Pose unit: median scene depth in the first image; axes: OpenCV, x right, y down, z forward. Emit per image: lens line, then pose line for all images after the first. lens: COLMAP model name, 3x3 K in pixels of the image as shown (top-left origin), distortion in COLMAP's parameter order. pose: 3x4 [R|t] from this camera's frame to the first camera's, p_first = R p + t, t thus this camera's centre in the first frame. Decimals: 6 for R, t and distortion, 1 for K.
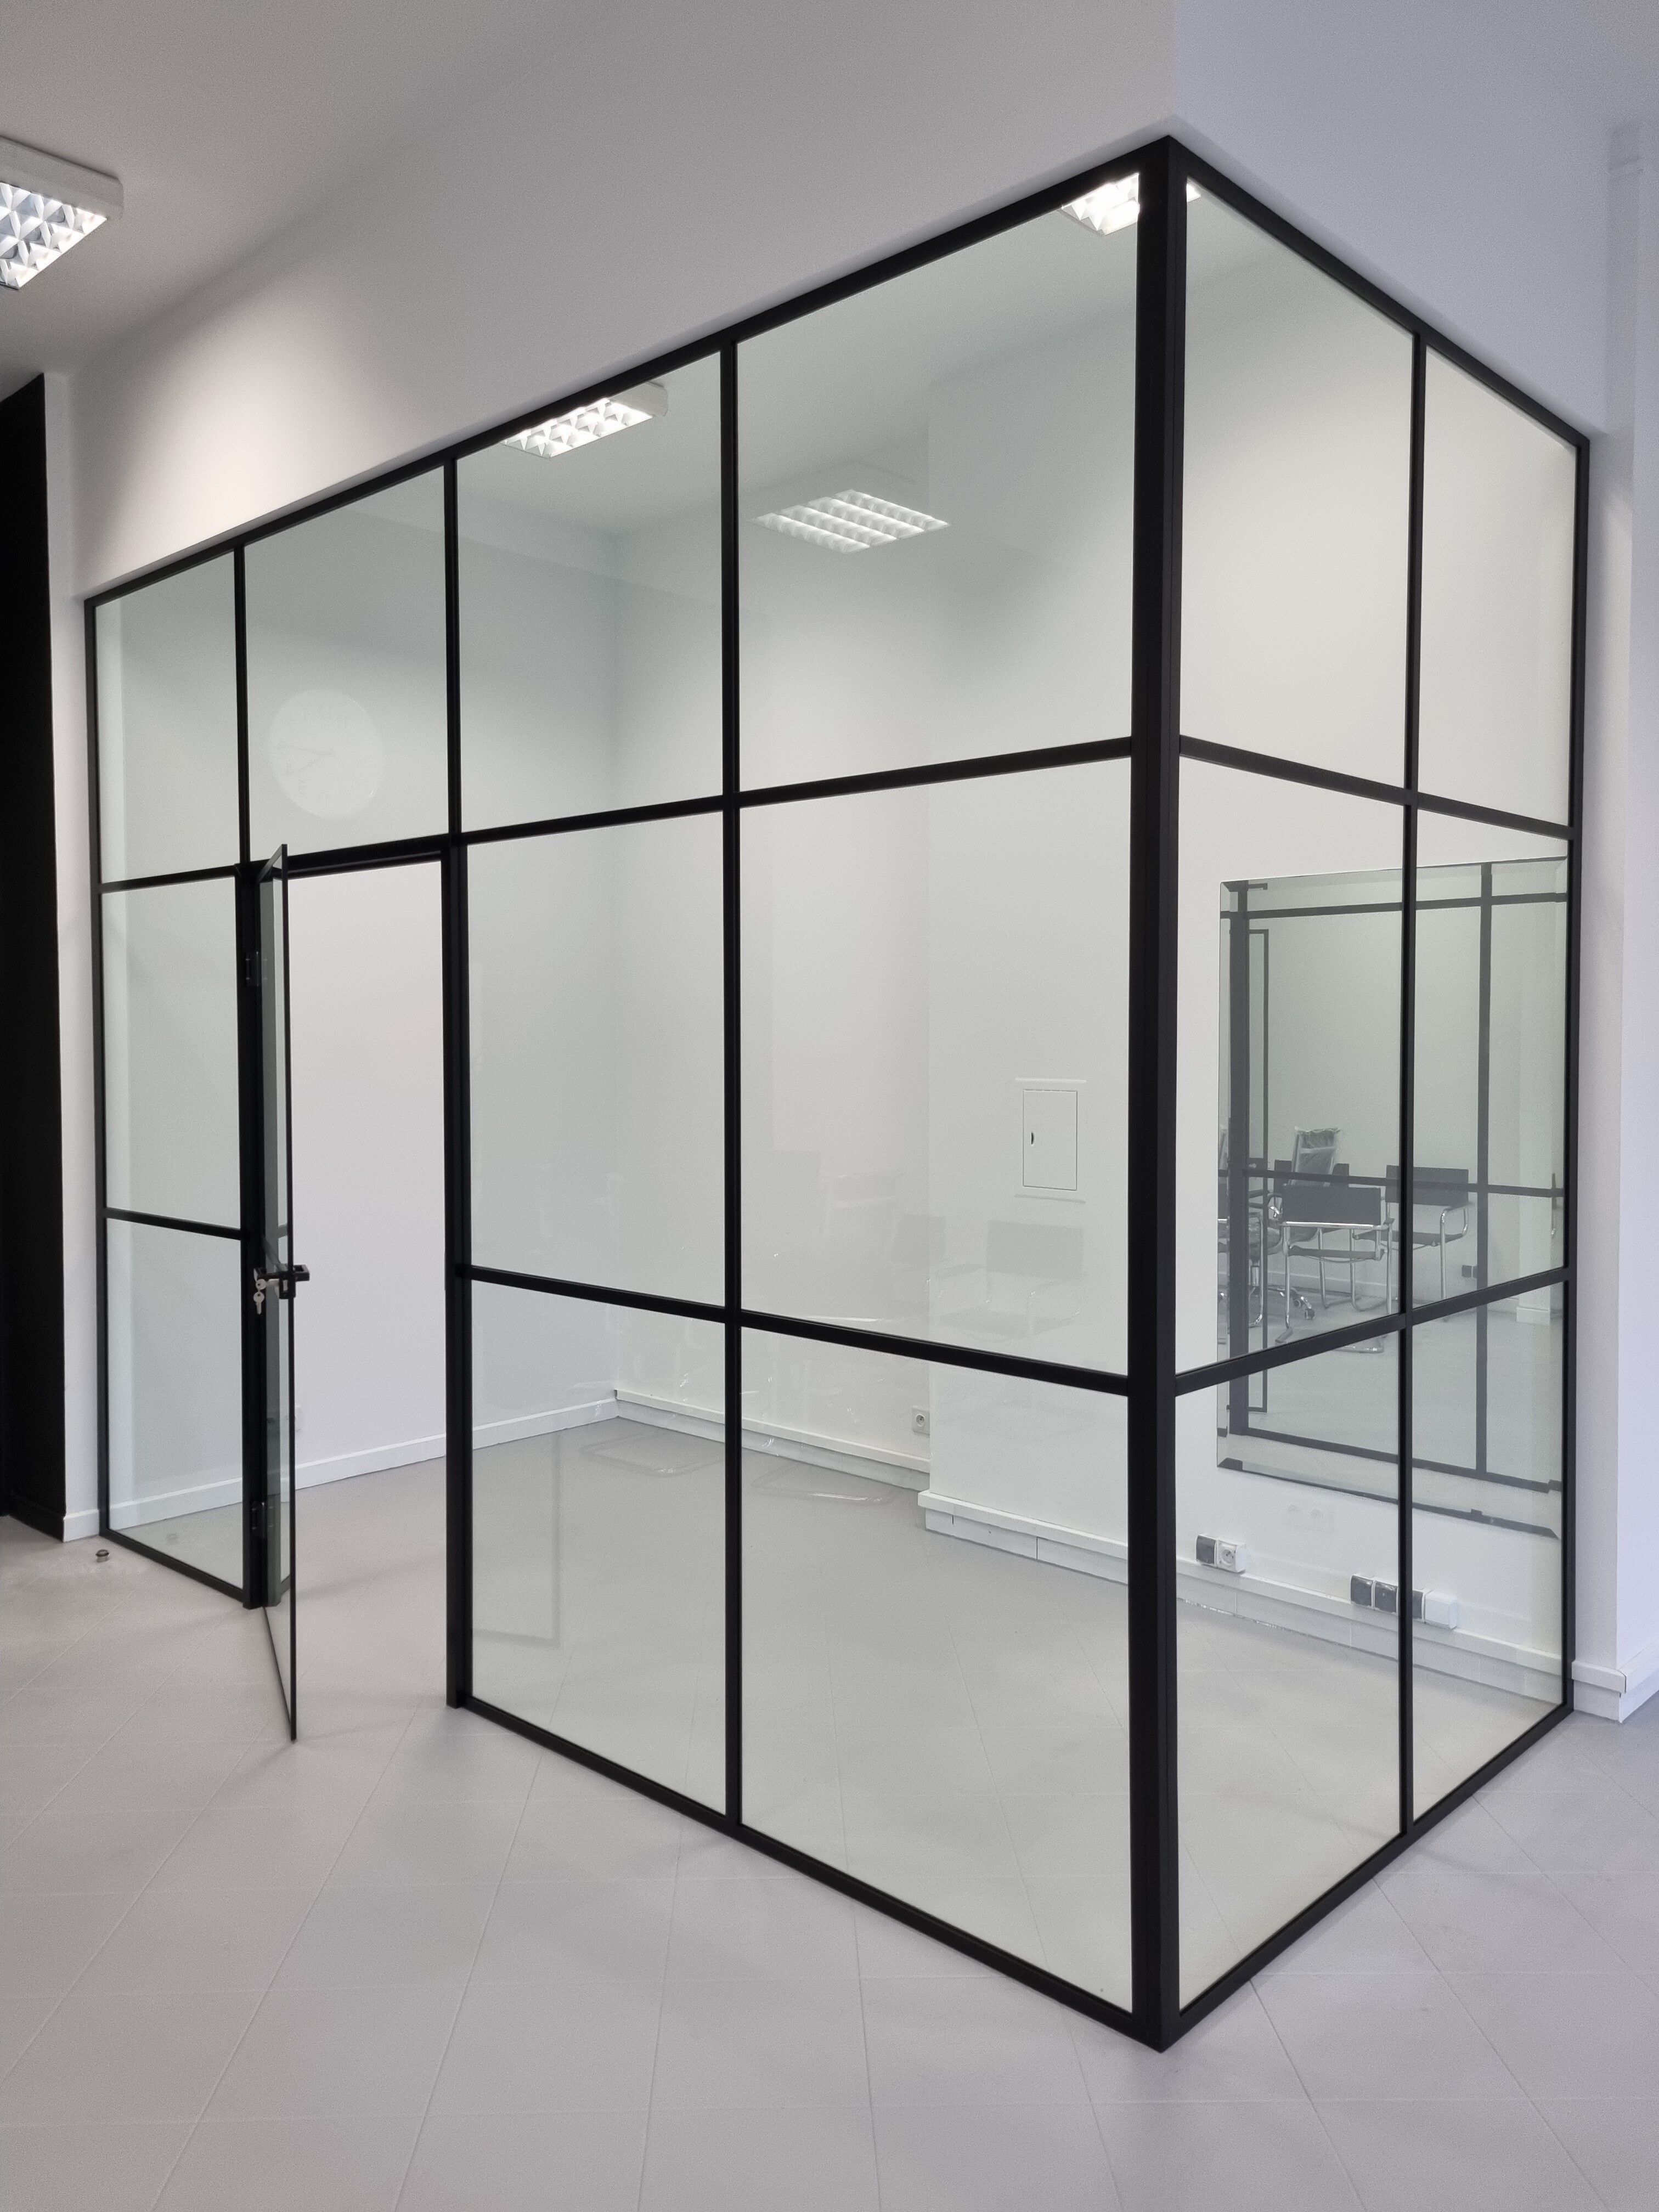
lens RADIAL K [[1646.5, 0, 829.5], [0, 1646.5, 1106.0], [0, 0, 1]] dist [0.029382, -0.007994]
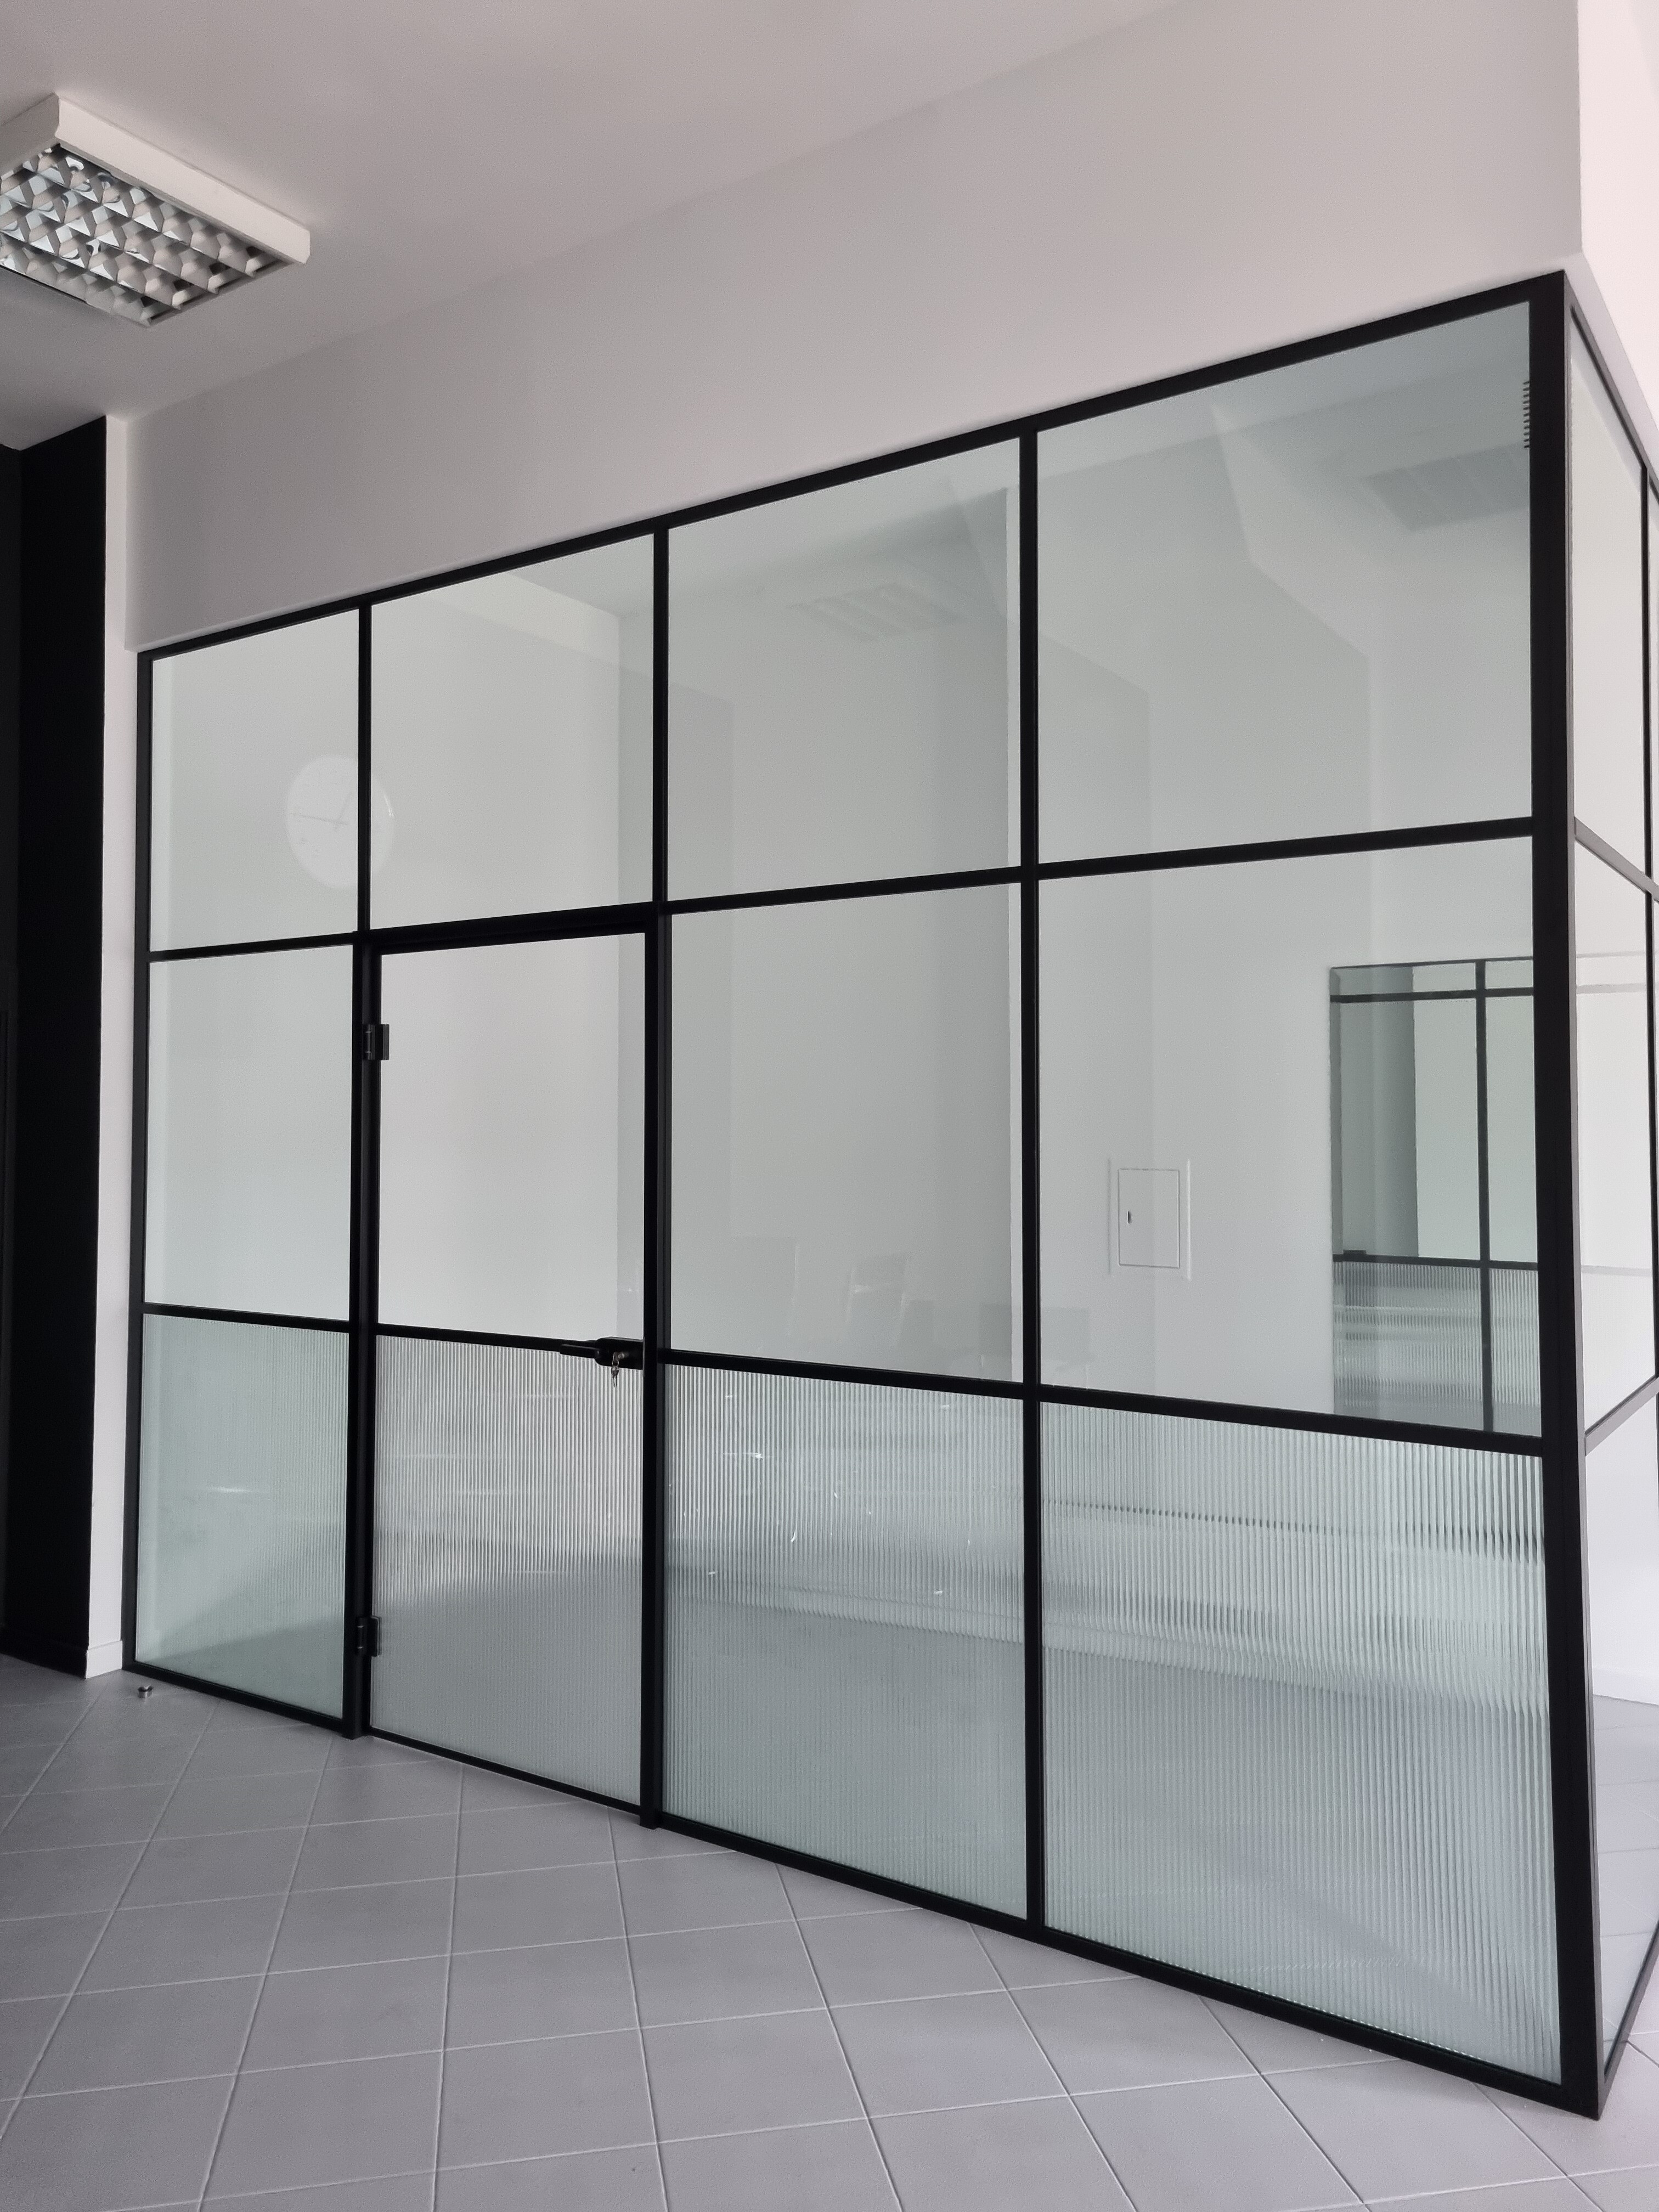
lens RADIAL K [[1651.0, 0, 852.1], [0, 1651.0, 1093.2], [0, 0, 1]] dist [0.025681, 0.004193]
pose [[0.985594, 0.003823, 0.169083, -0.265825], [0.007437, 0.997798, -0.065907, 0.011298], [-0.168962, 0.066215, 0.983396, 0.030551]]
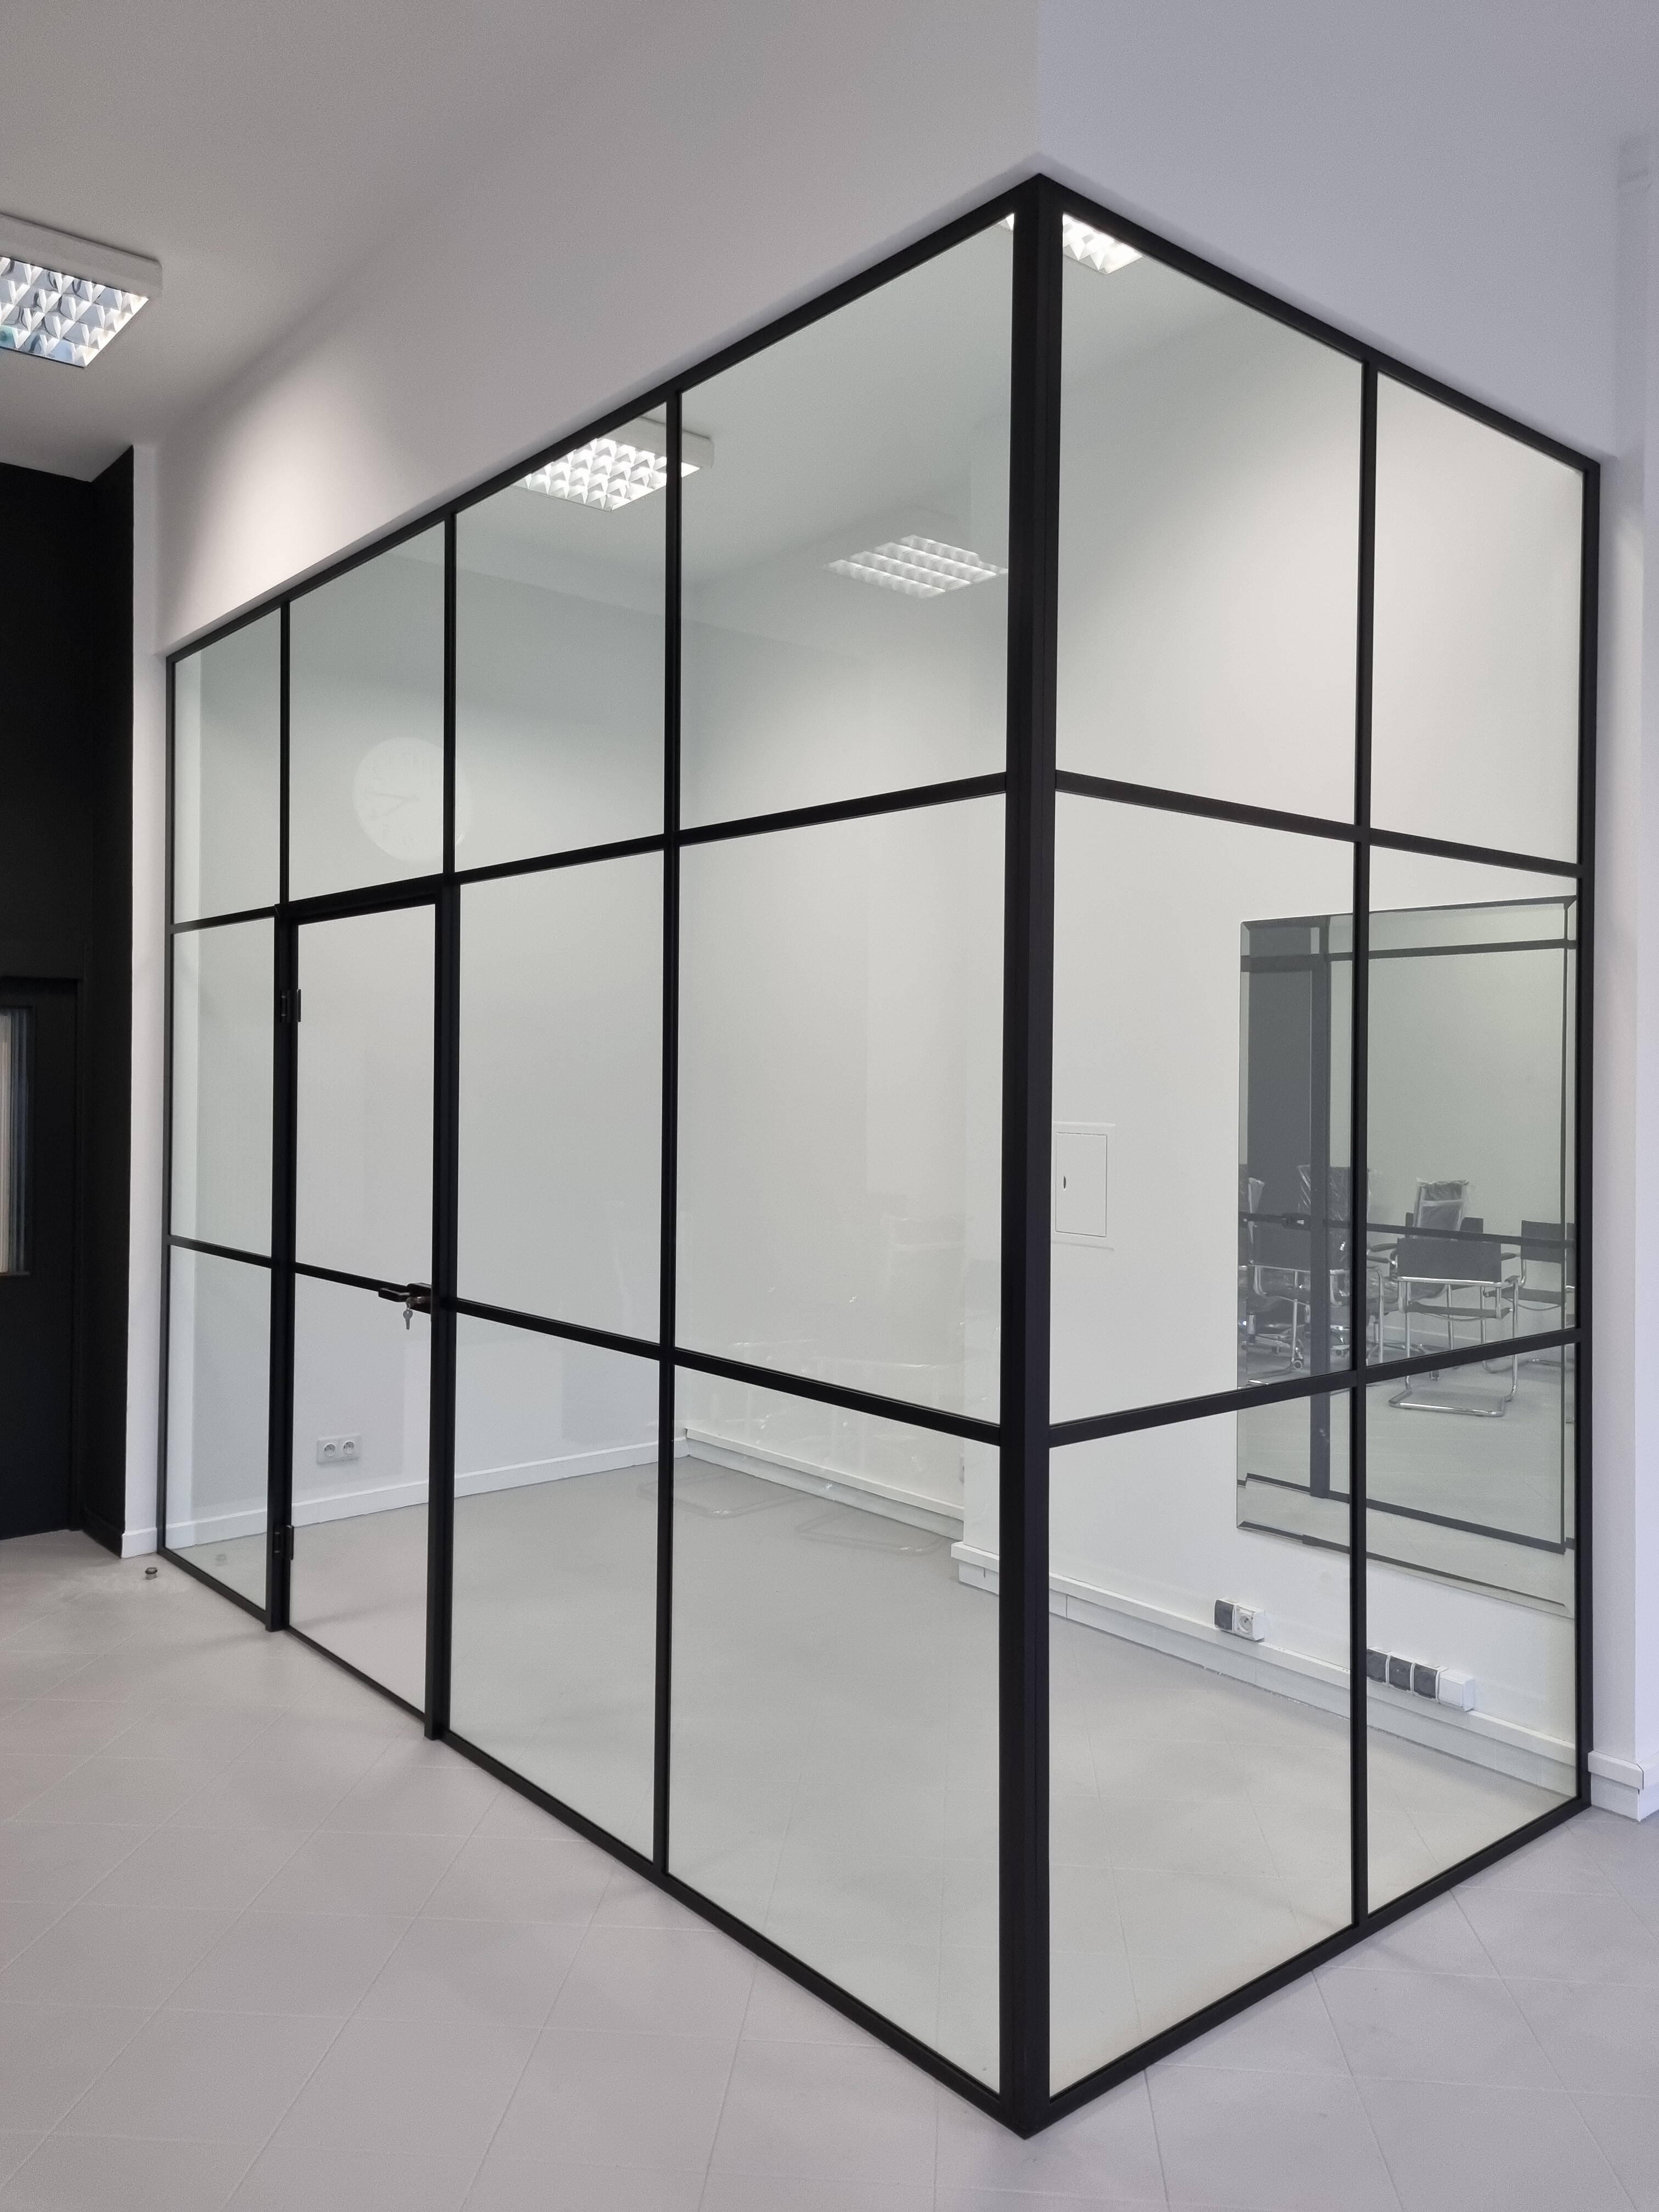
lens RADIAL K [[1651.0, 0, 852.1], [0, 1651.0, 1093.2], [0, 0, 1]] dist [0.025681, 0.004193]
pose [[0.994257, 0.011372, -0.106415, 0.126331], [-0.015081, 0.999304, -0.034113, 0.001880], [0.105953, 0.035522, 0.993736, 0.009736]]
